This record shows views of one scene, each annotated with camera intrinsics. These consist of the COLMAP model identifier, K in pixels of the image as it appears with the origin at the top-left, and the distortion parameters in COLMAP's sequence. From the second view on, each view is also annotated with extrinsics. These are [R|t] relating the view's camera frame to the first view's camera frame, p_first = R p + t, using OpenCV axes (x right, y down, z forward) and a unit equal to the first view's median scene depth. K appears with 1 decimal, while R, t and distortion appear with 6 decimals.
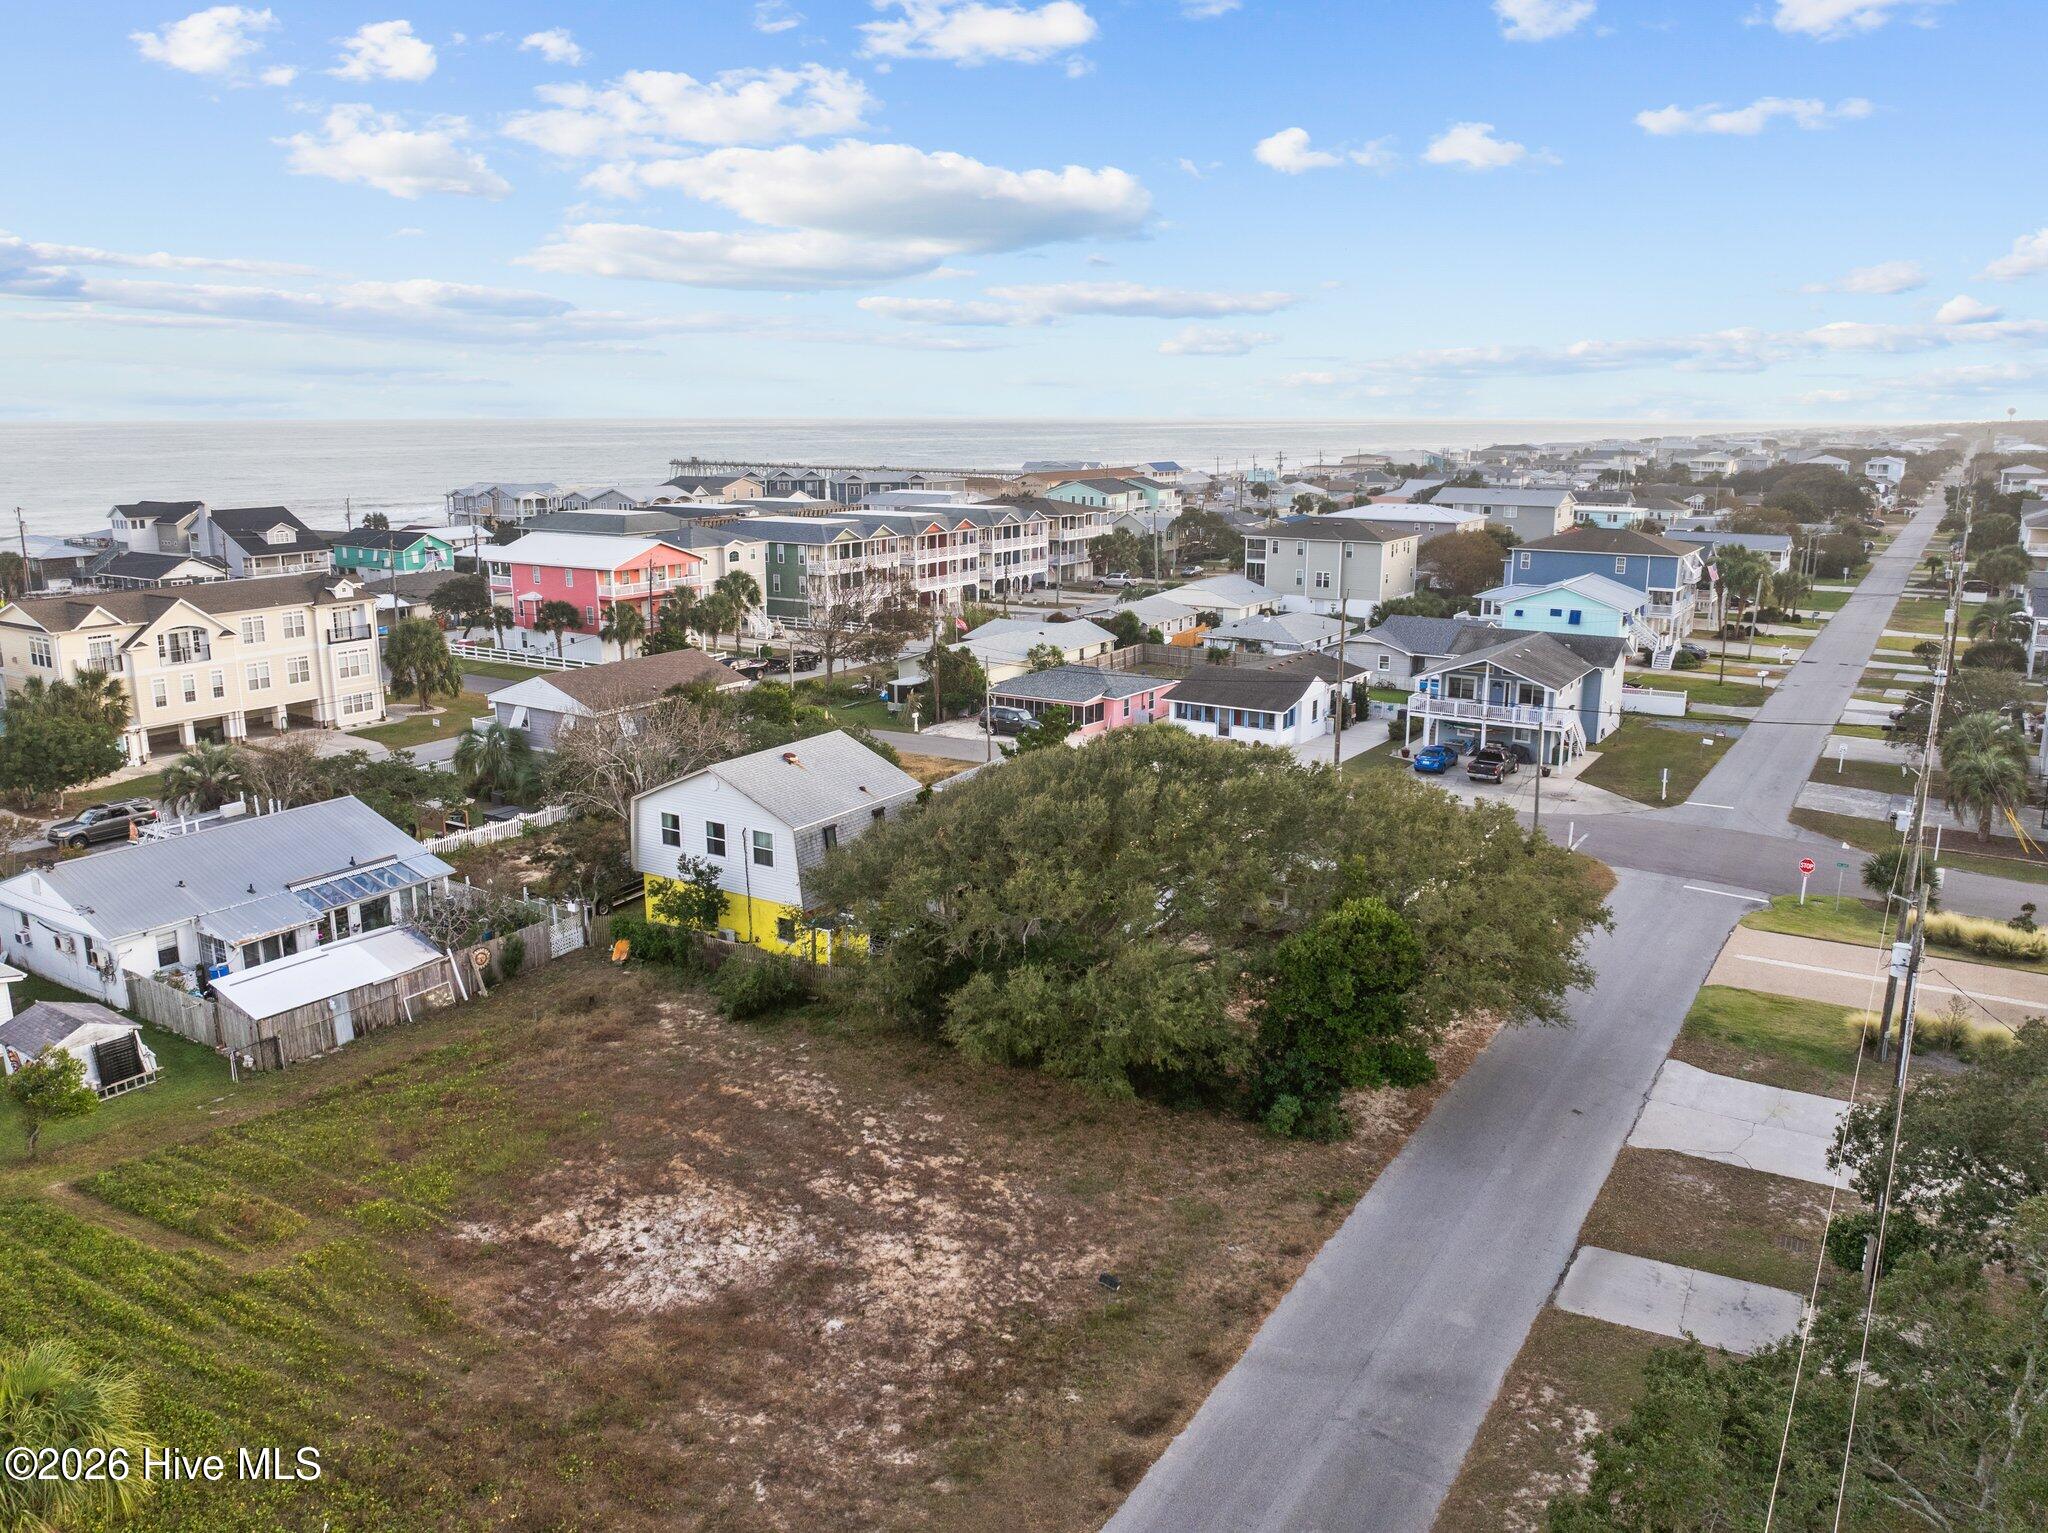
lens RADIAL K [[1483.1, 0, 1020.2], [0, 1483.1, 759.1], [0, 0, 1]] dist [-0.025713, -0.020997]
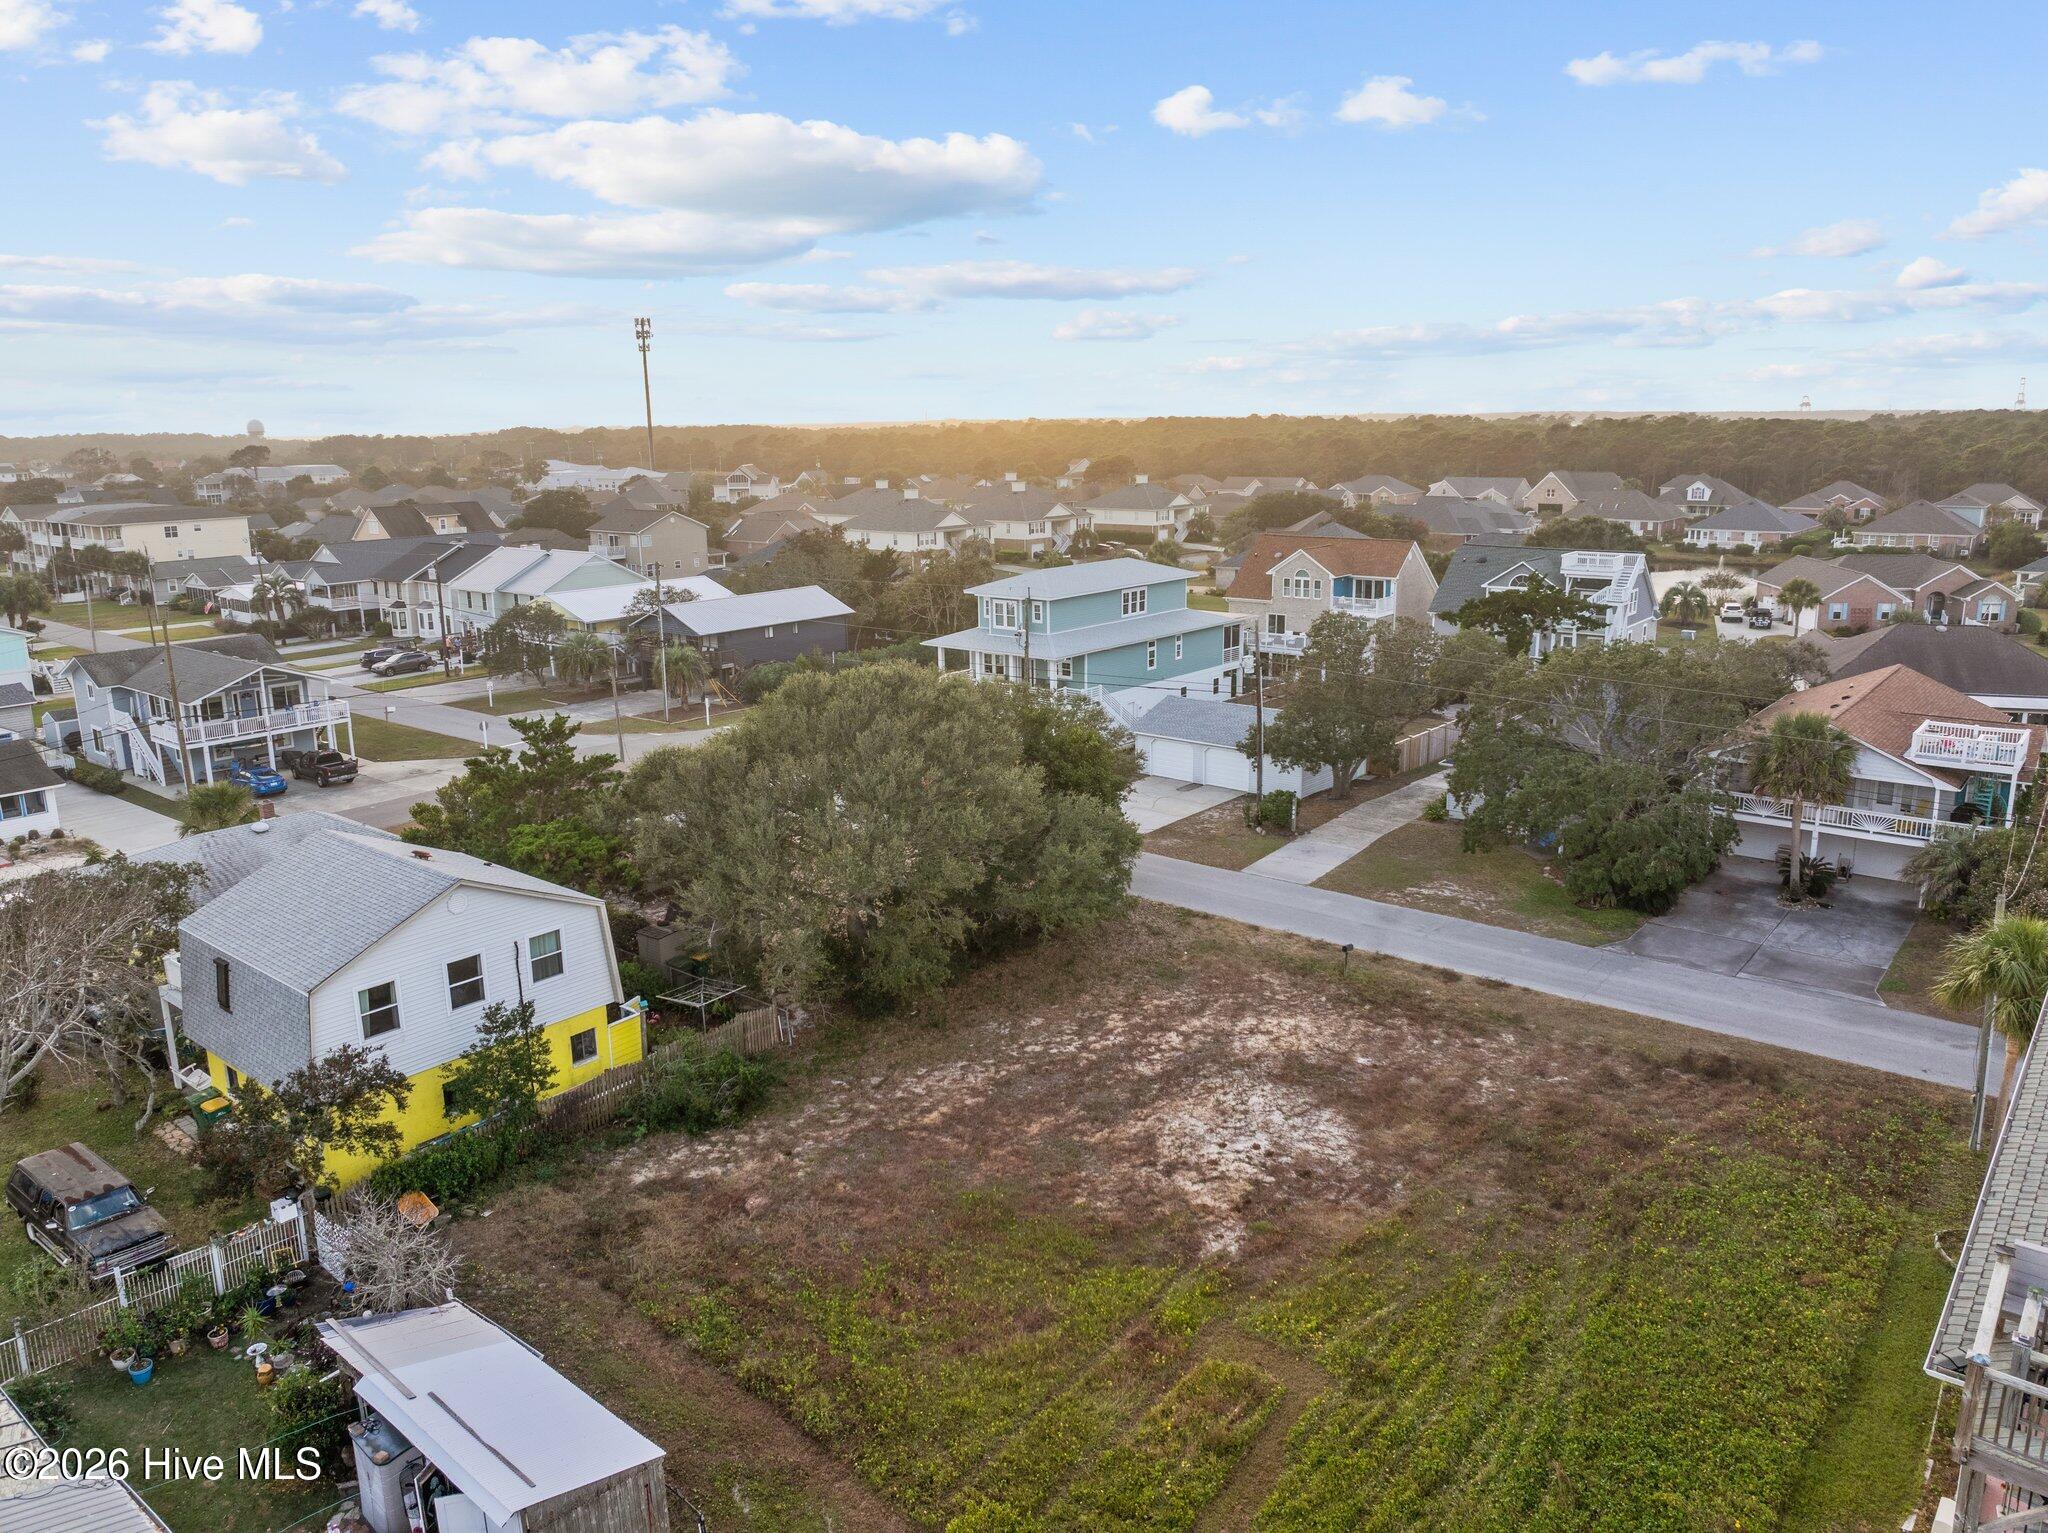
lens RADIAL K [[1441.6, 0, 1030.0], [0, 1441.6, 760.9], [0, 0, 1]] dist [-0.024750, -0.008338]
pose [[0.115015, -0.228340, 0.966764, -0.834113], [0.237533, 0.951311, 0.196431, -0.118247], [-0.964546, 0.207046, 0.163654, 0.641648]]
